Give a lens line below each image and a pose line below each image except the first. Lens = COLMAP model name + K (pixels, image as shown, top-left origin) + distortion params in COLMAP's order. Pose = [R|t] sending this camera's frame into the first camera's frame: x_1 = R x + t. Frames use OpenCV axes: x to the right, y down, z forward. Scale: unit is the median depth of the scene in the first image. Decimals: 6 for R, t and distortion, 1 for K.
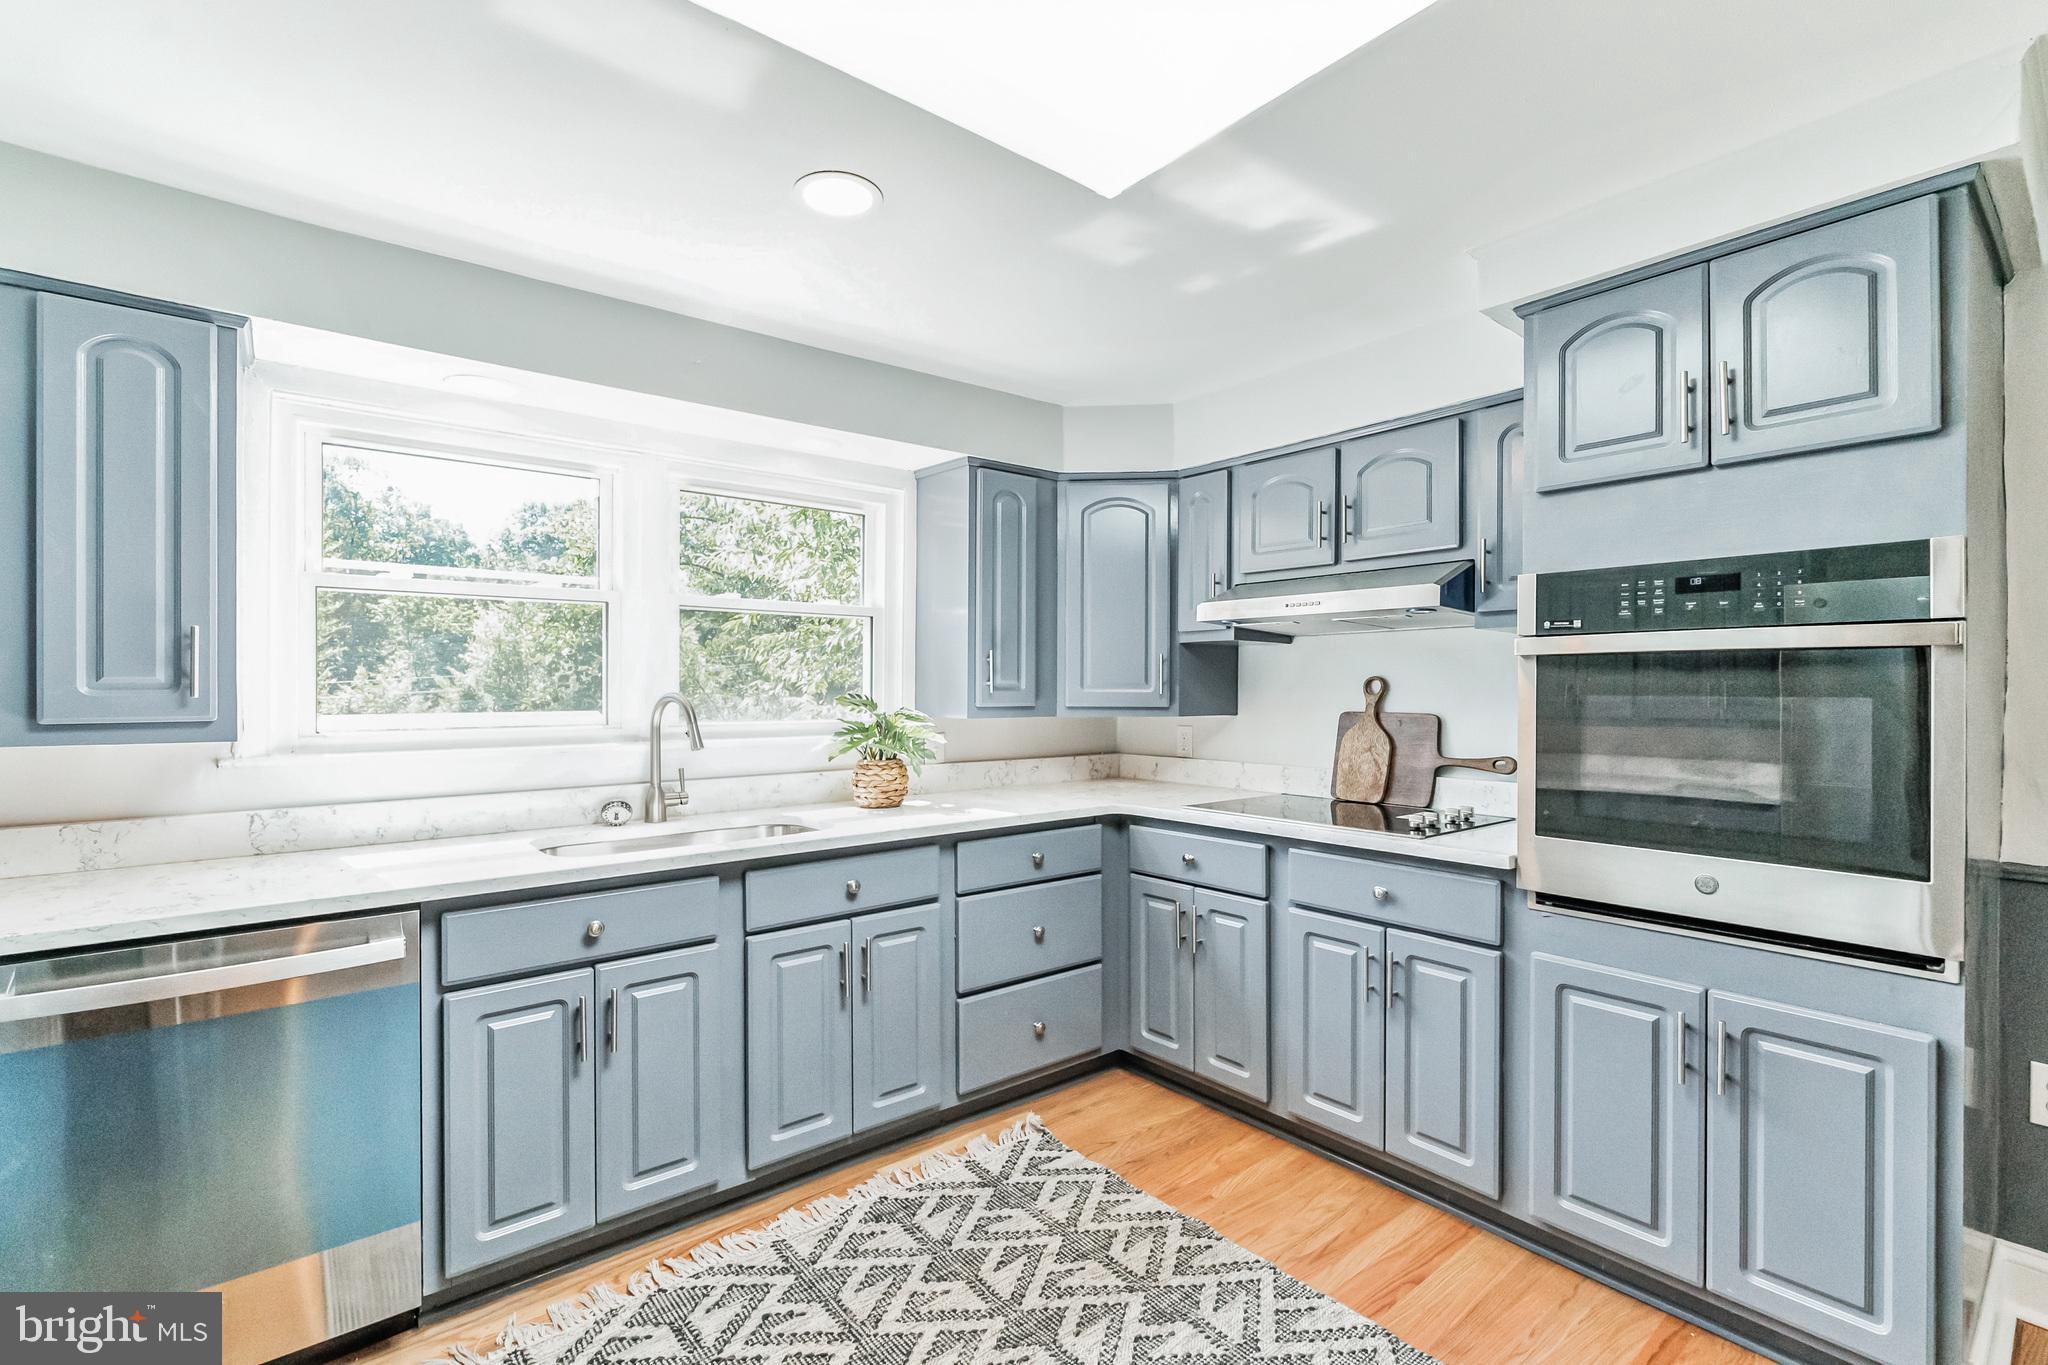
lens RADIAL K [[906.4, 0, 1018.9], [0, 906.4, 680.5], [0, 0, 1]] dist [0.000147, -0.000371]
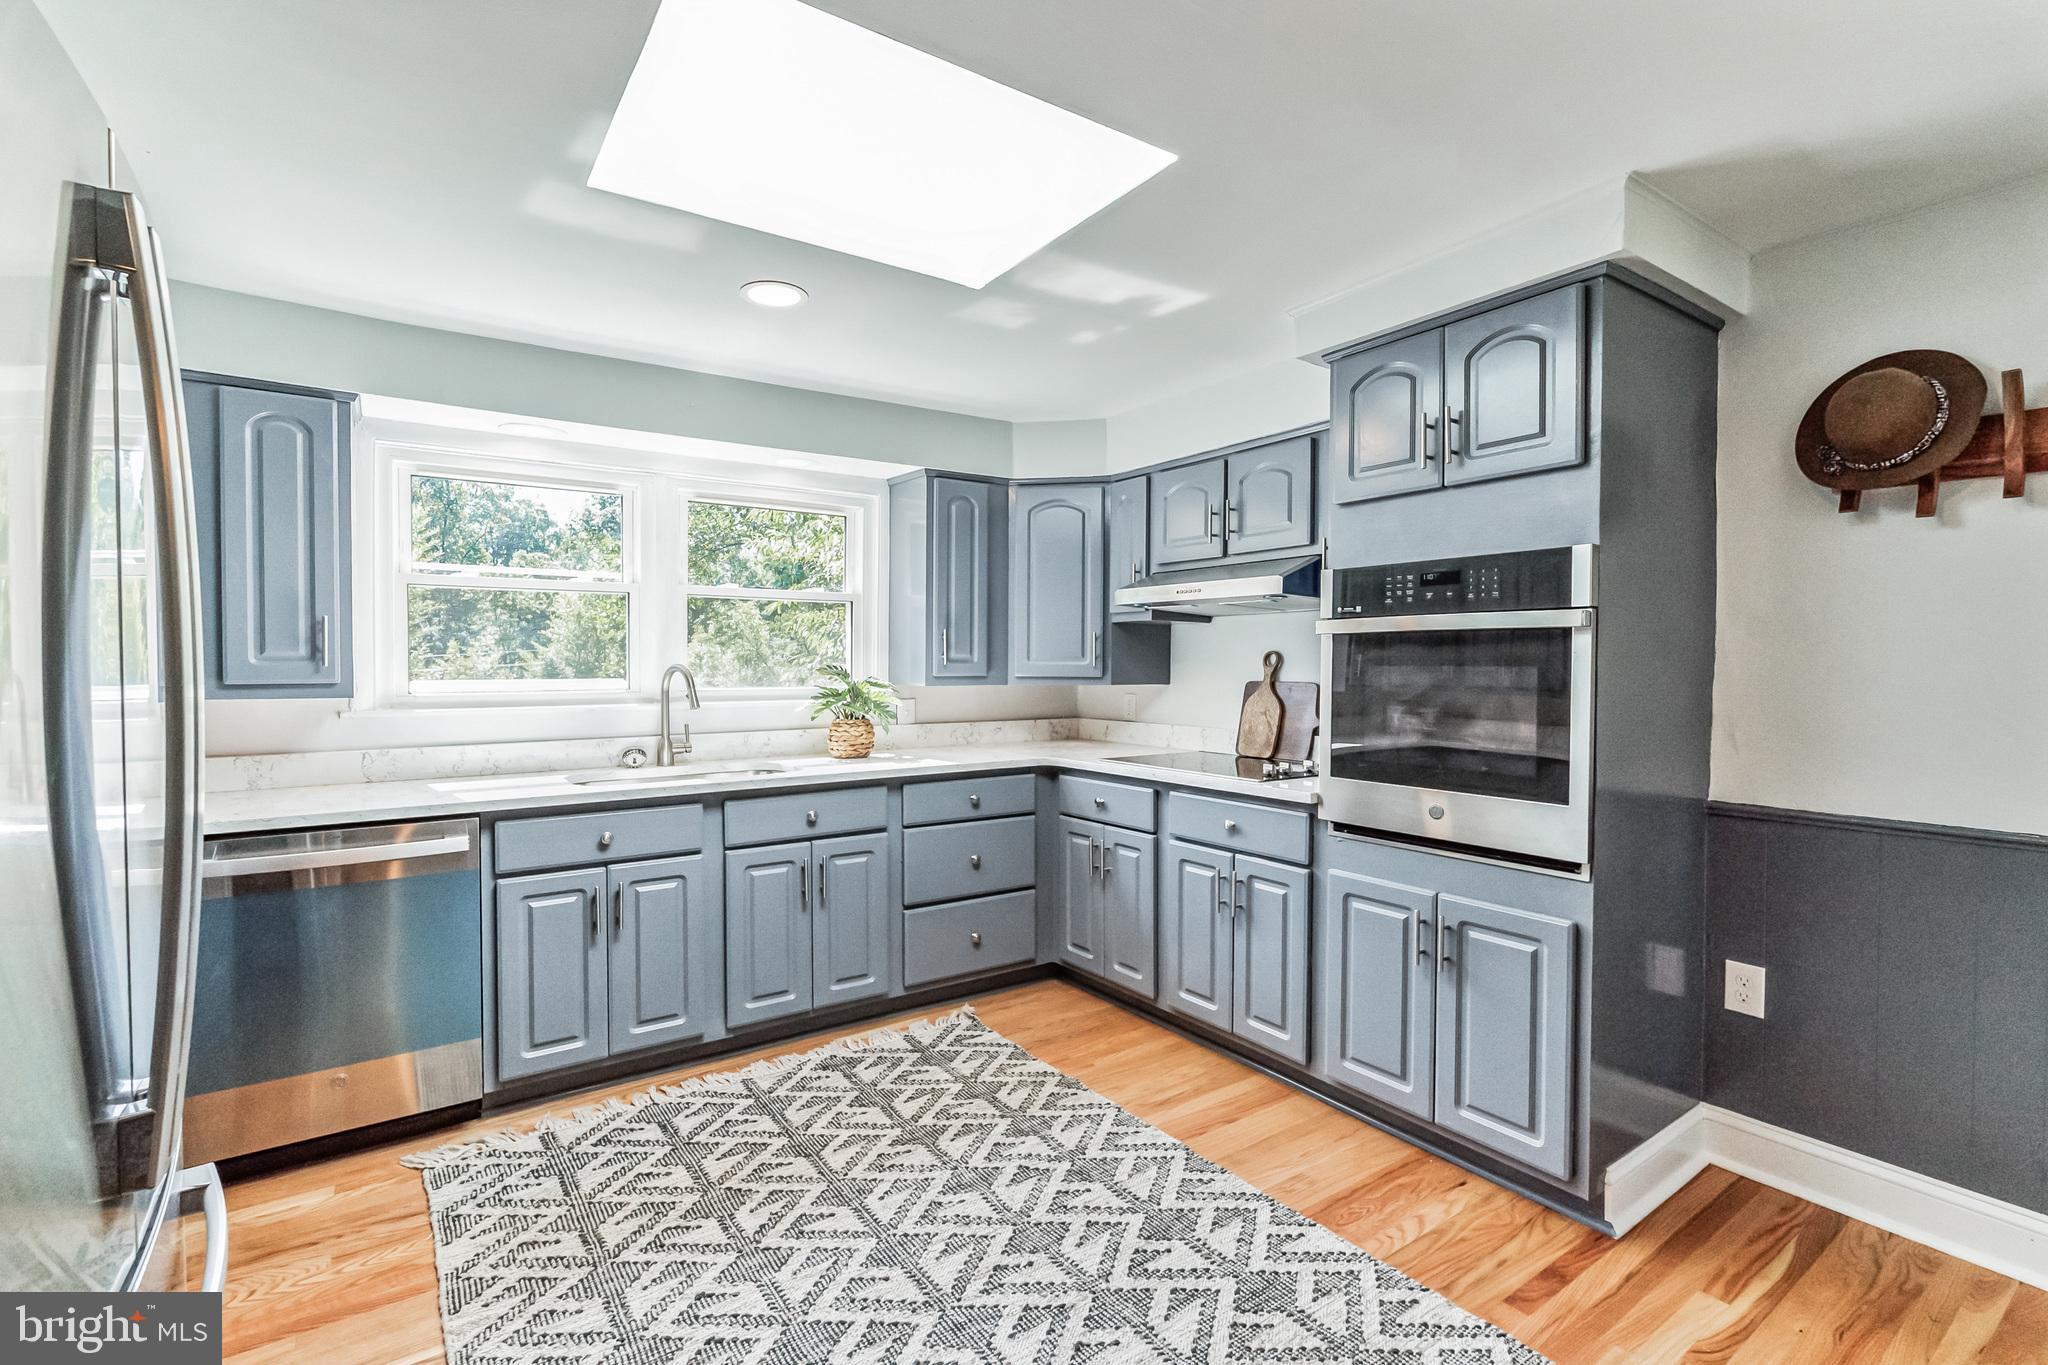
lens RADIAL K [[906.4, 0, 1030.9], [0, 906.4, 666.8], [0, 0, 1]] dist [0.000147, -0.000371]
pose [[0.998070, 0.000465, -0.062104, 0.225890], [0.000395, 0.999904, 0.013841, 0.000054], [0.062105, -0.013839, 0.997974, -0.279449]]
